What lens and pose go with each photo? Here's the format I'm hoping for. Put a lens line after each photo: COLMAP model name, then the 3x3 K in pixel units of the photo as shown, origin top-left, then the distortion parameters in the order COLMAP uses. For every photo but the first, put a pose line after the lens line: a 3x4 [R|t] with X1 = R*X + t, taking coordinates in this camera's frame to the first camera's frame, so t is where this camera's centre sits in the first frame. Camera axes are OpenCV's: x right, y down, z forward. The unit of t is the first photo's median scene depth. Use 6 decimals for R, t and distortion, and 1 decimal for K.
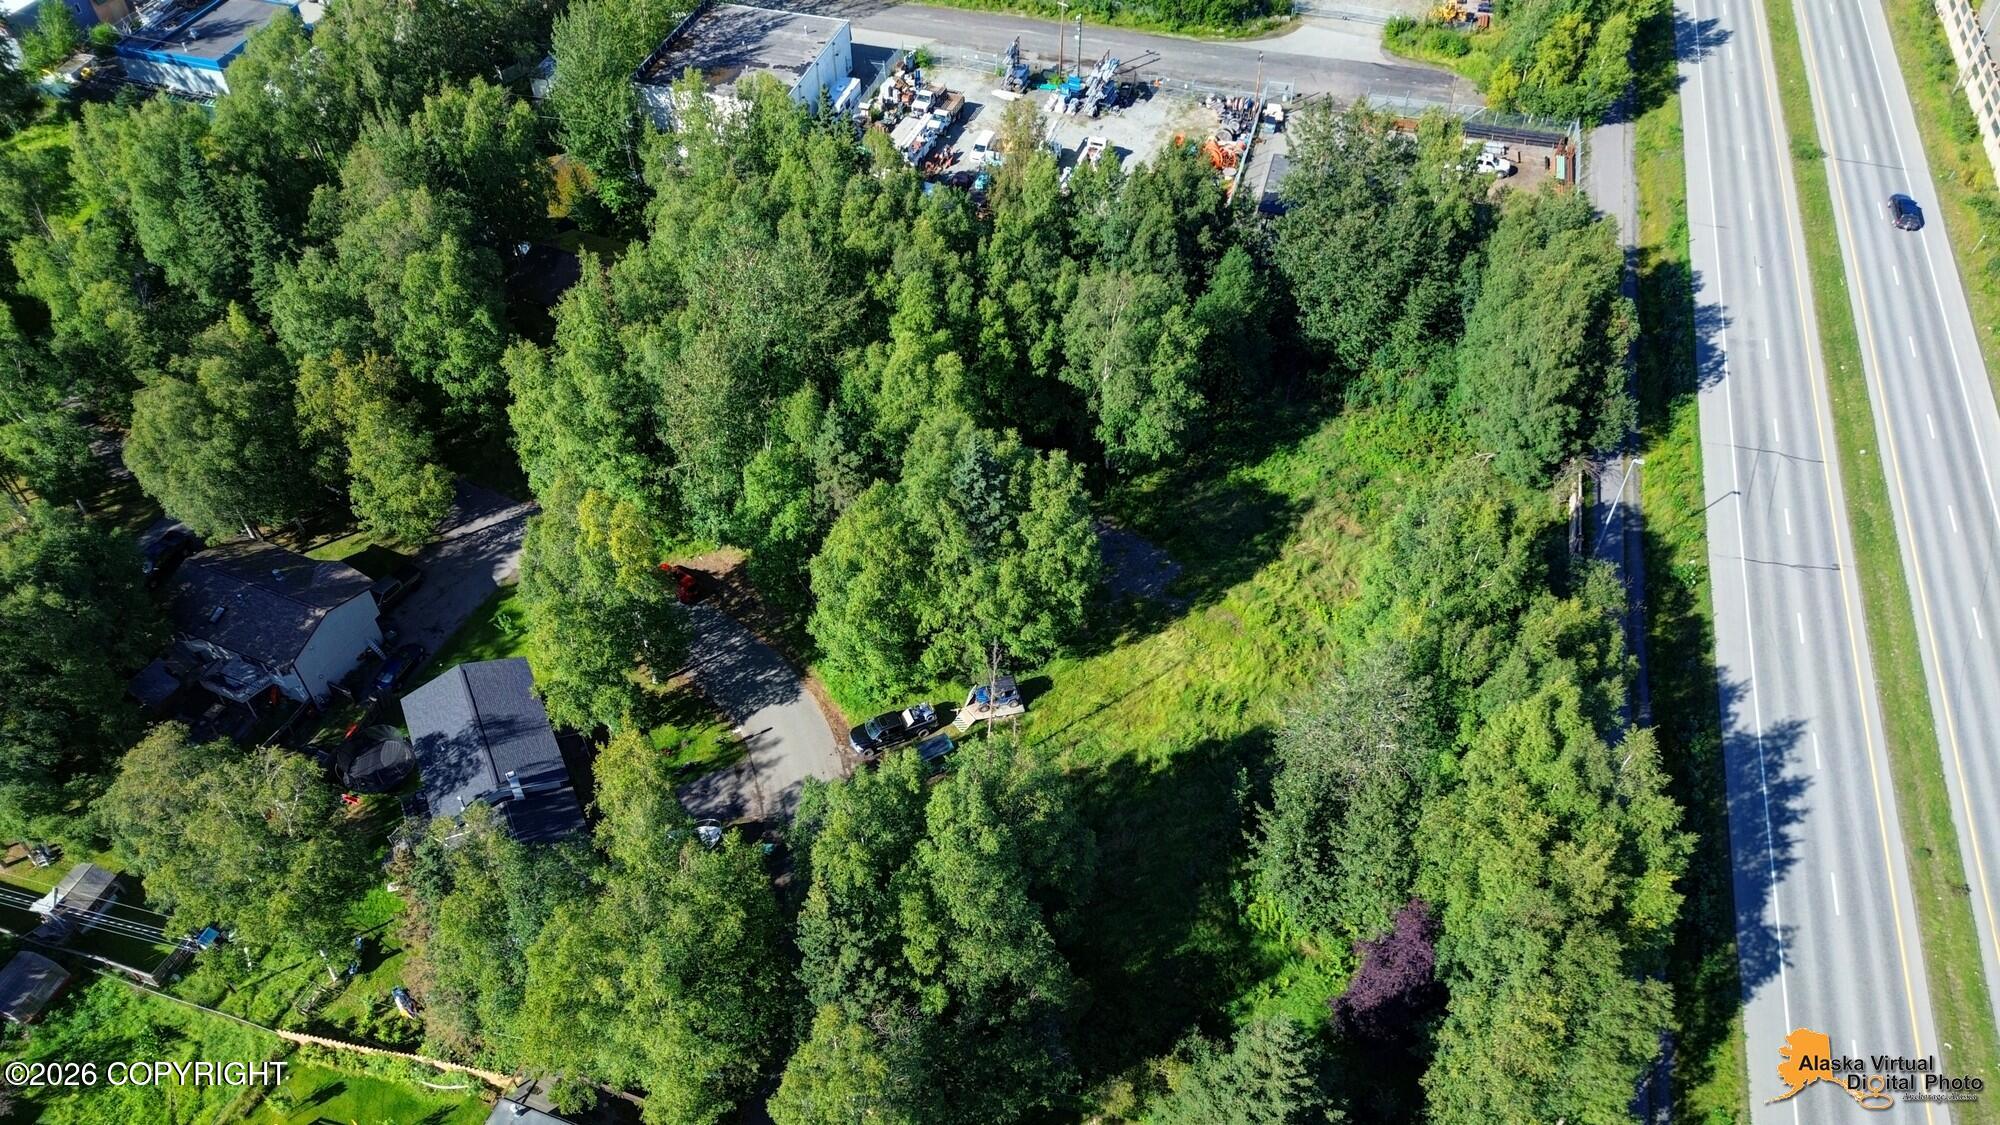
lens RADIAL K [[1426.0, 0, 1000.0], [0, 1426.0, 562.5], [0, 0, 1]] dist [0.046750, -0.039942]
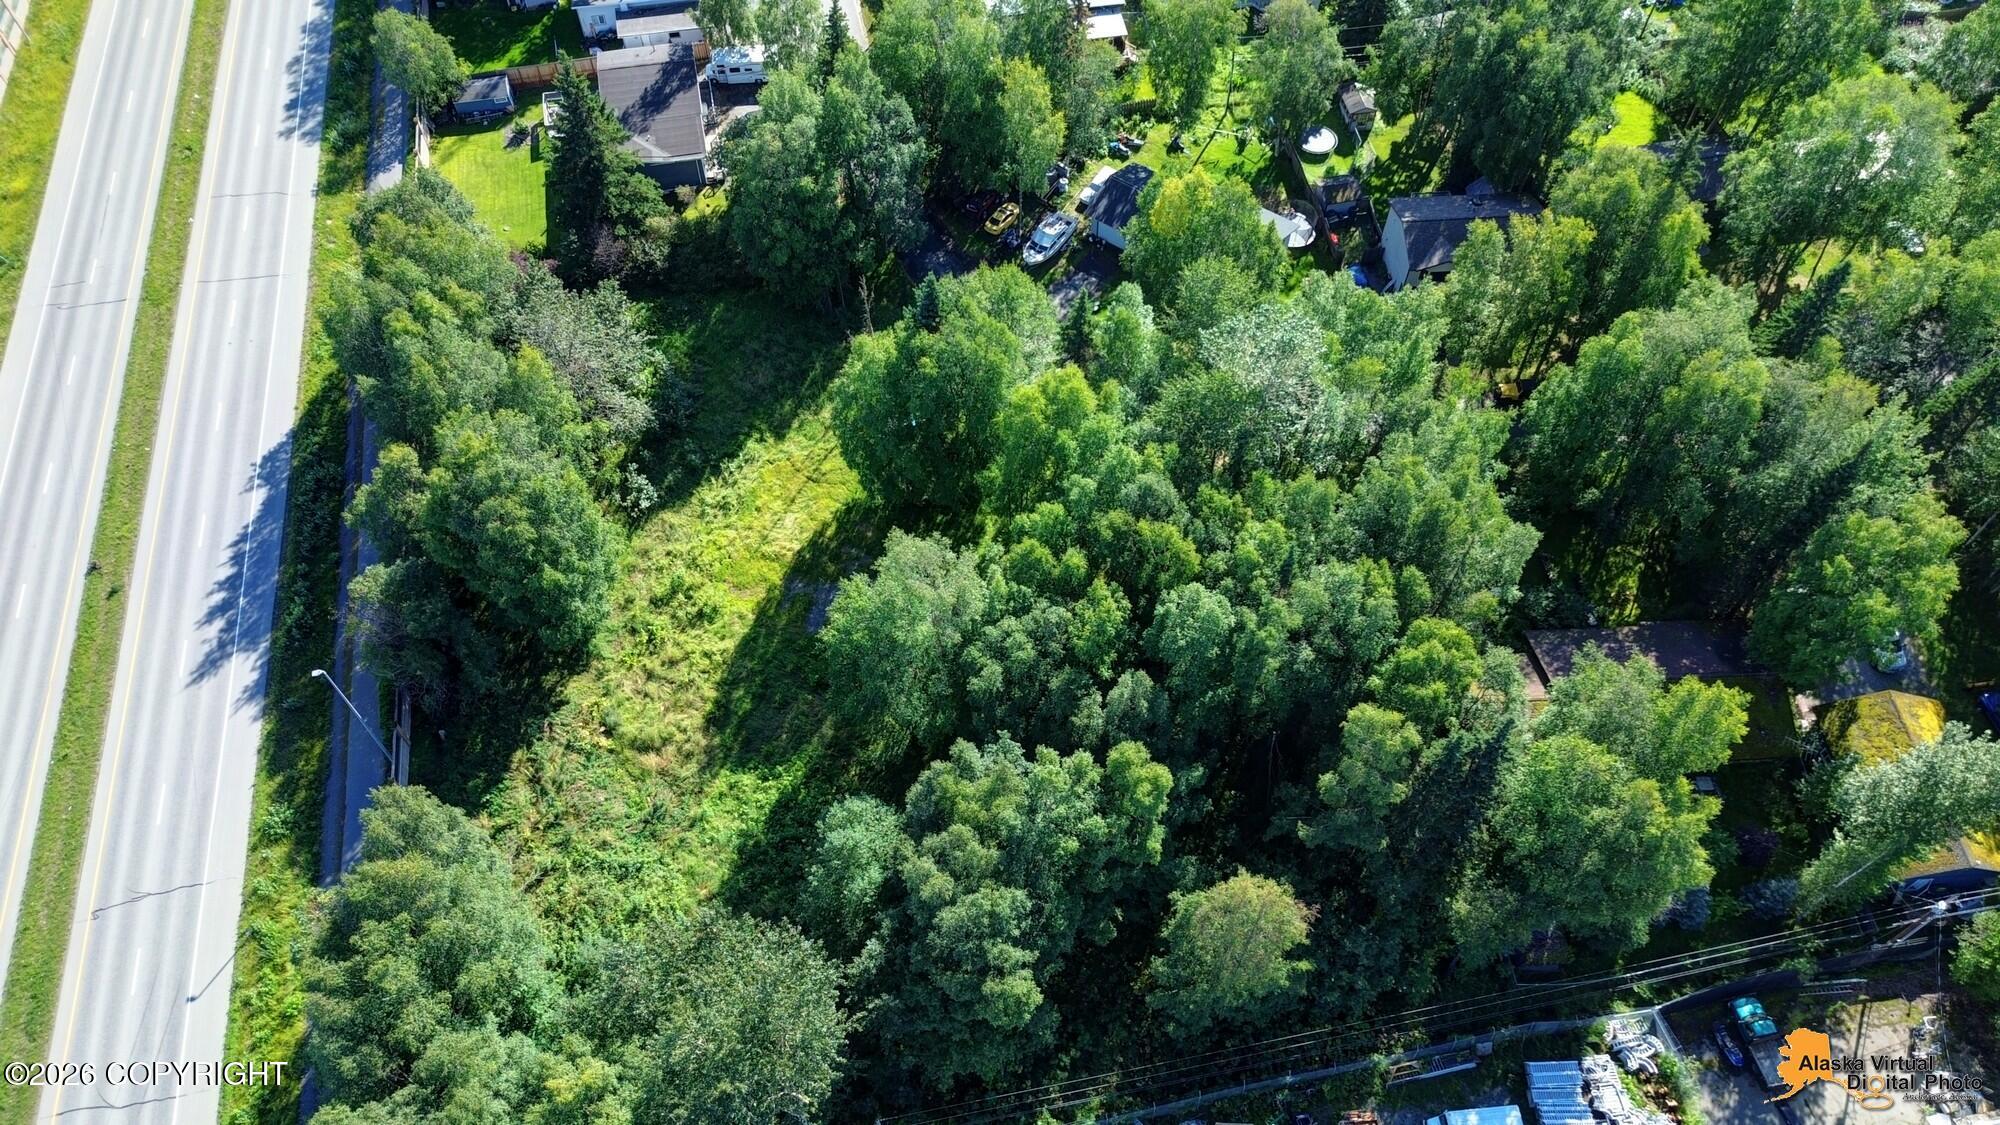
lens RADIAL K [[1426.0, 0, 1000.0], [0, 1426.0, 562.5], [0, 0, 1]] dist [0.046750, -0.039942]
pose [[-0.886047, 0.377947, -0.268471, 0.268467], [-0.333866, -0.118429, 0.935152, -0.992614], [0.321643, 0.918222, 0.231117, 0.818972]]
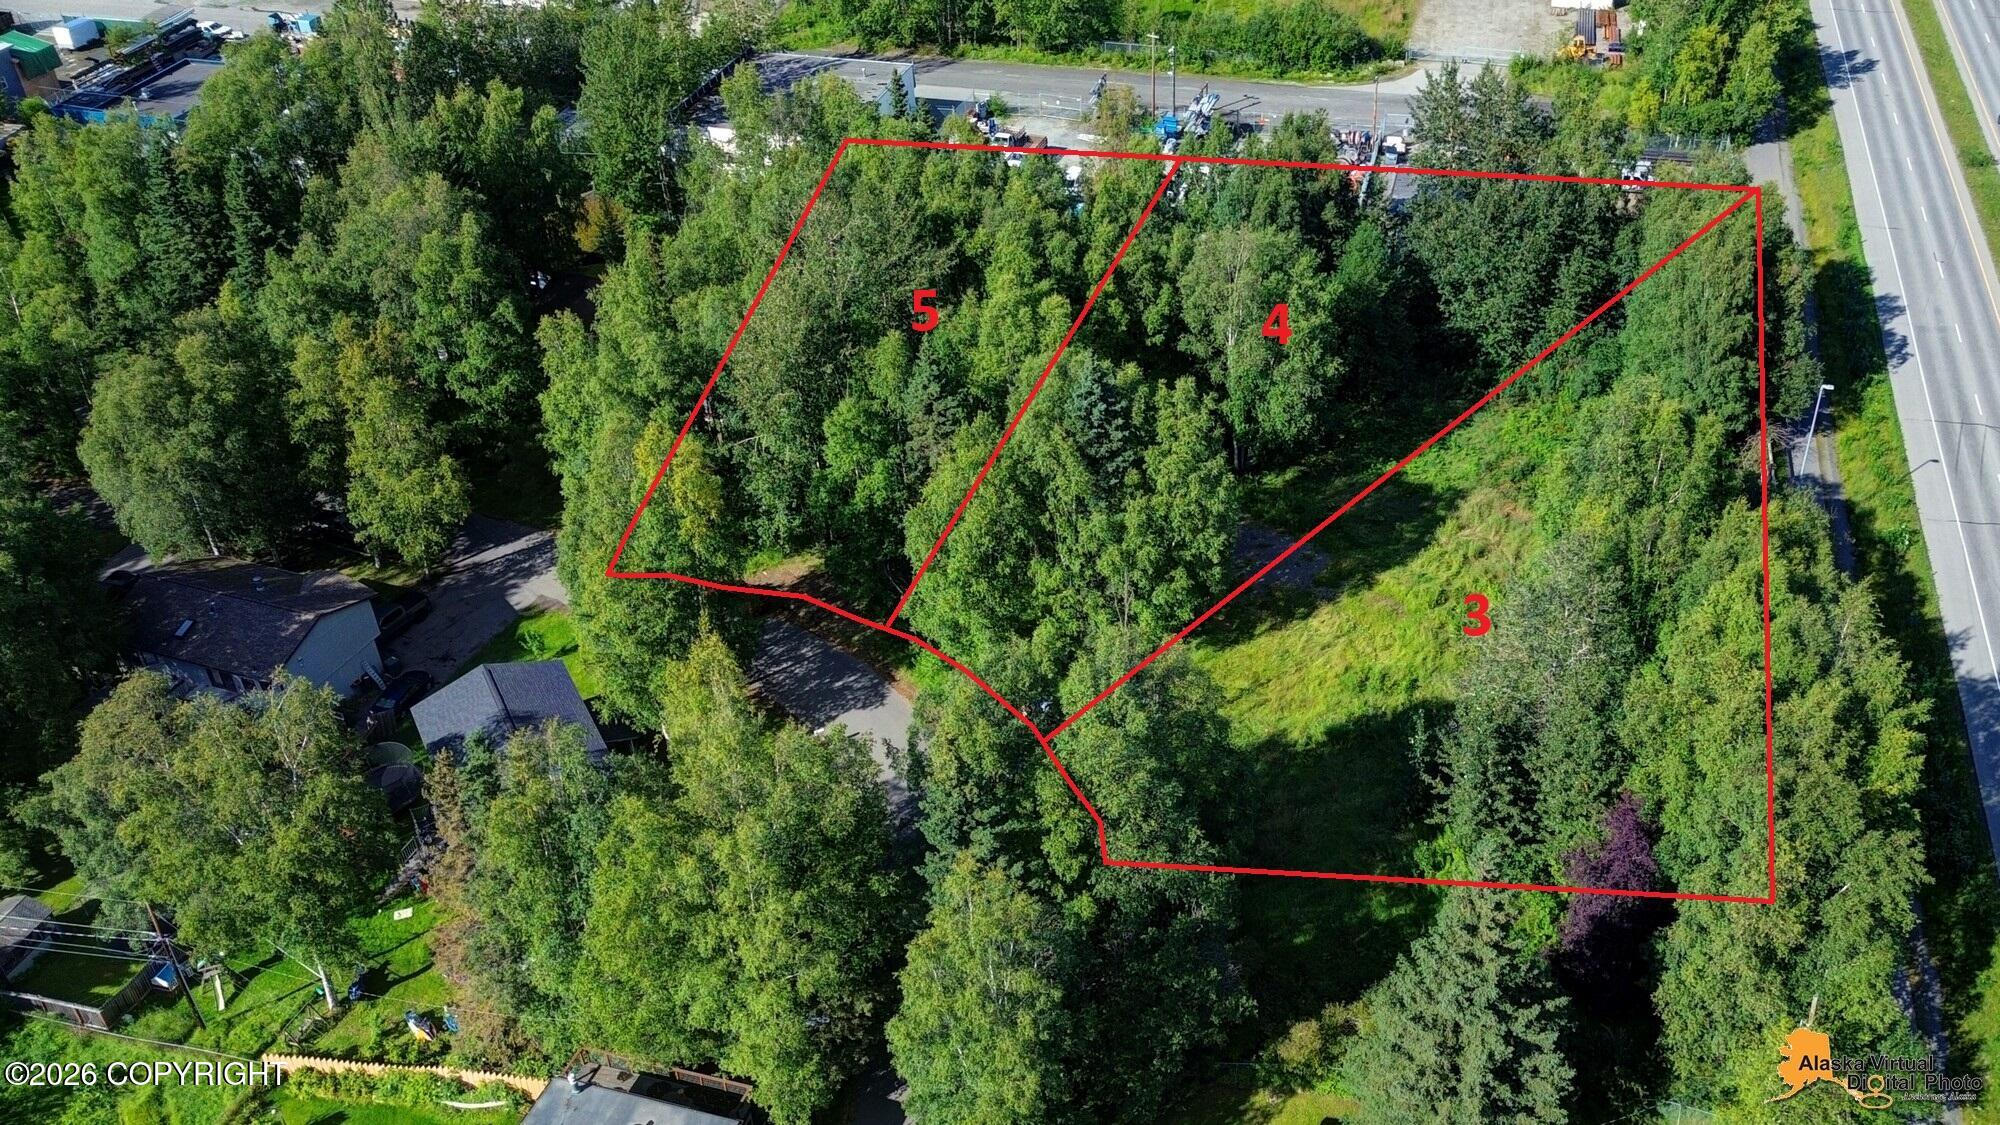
lens RADIAL K [[1782.6, 0, 1186.0], [0, 1782.6, 563.4], [0, 0, 1]] dist [0.052477, -0.052261]
pose [[0.997166, -0.041656, 0.062650, -0.028896], [0.052603, 0.981377, -0.184750, 0.211922], [-0.053787, 0.187522, 0.980787, -0.055738]]
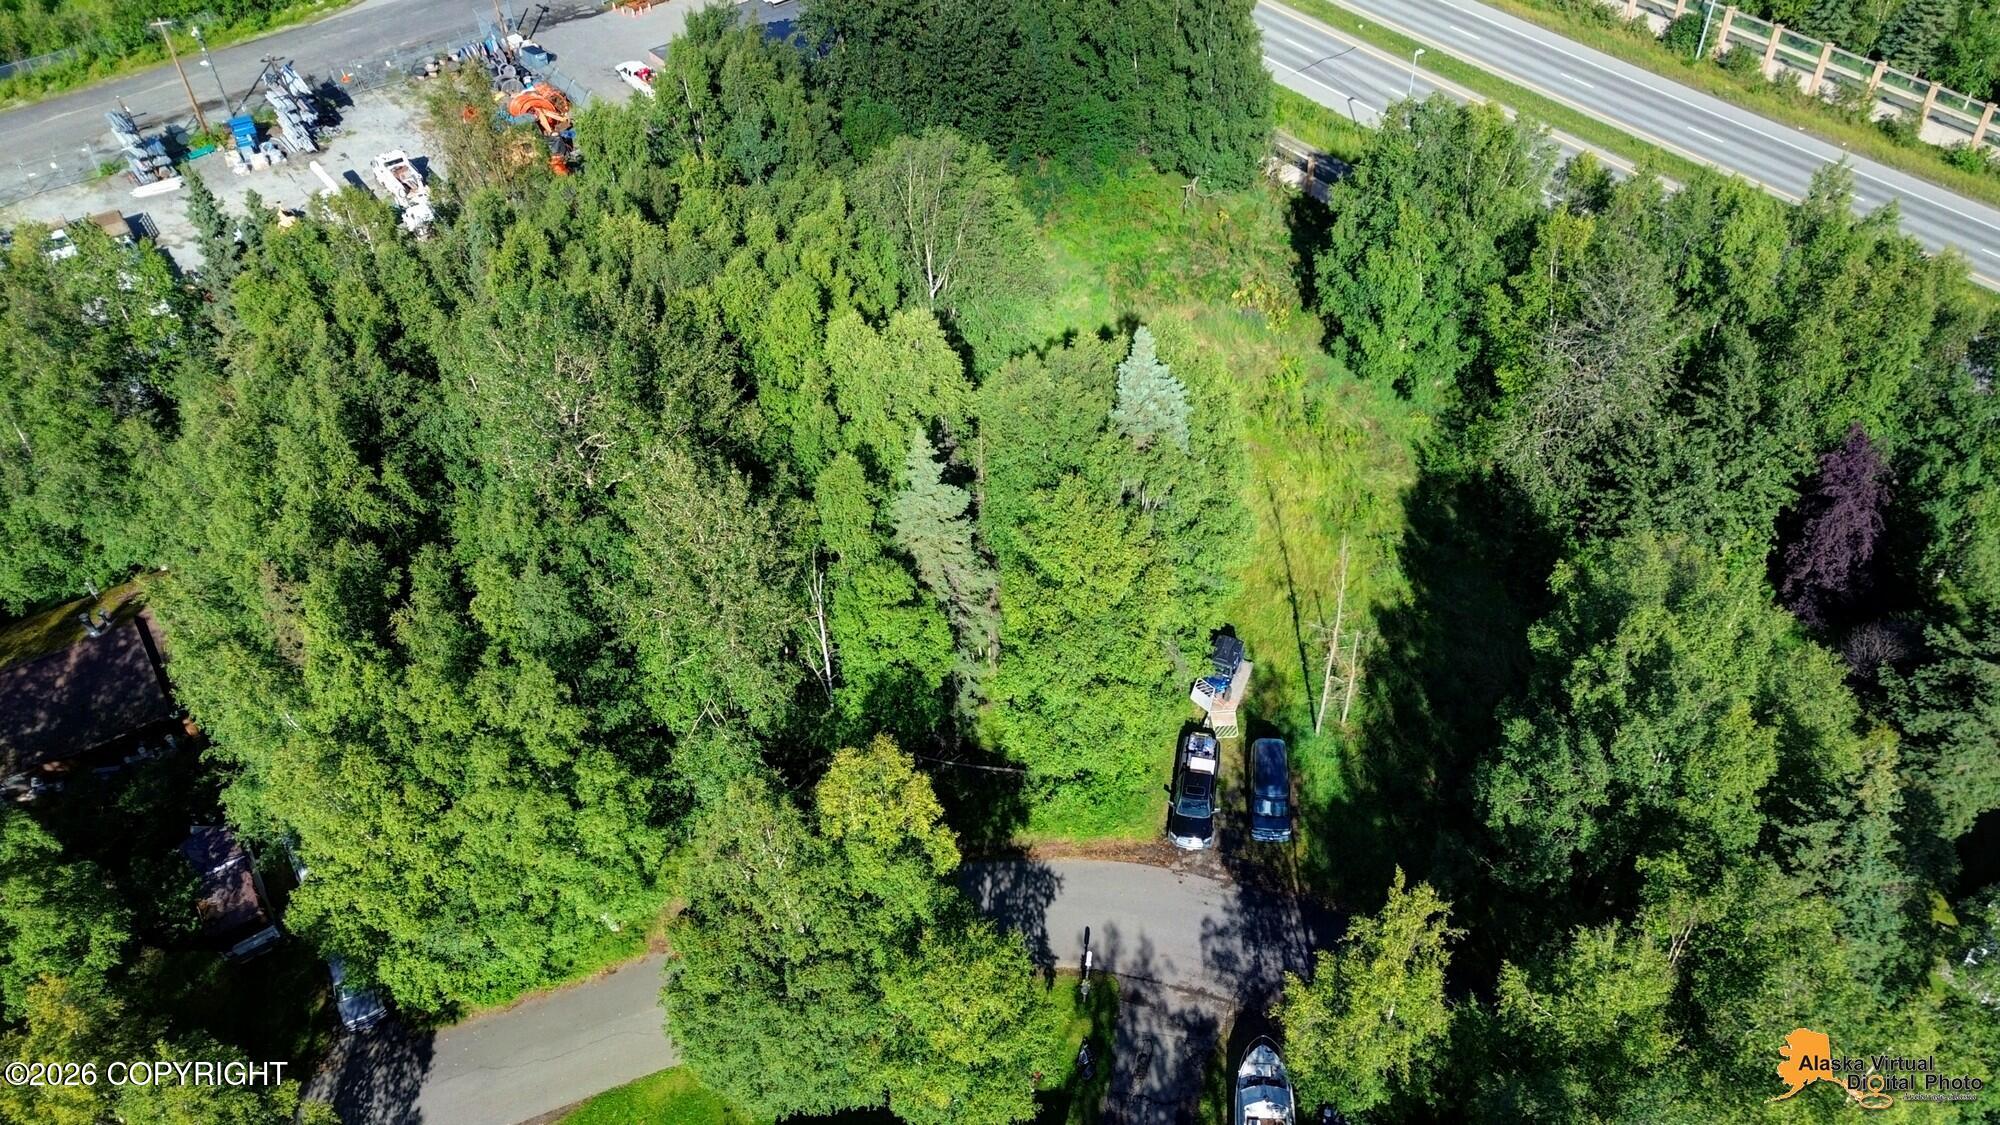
lens RADIAL K [[1552.9, 0, 1091.9], [0, 1552.9, 570.9], [0, 0, 1]] dist [0.037112, 0.000468]
pose [[0.536598, -0.585052, 0.608093, -0.466059], [0.603260, 0.769850, 0.208347, -0.143487], [-0.590034, 0.255040, 0.766038, 0.405454]]
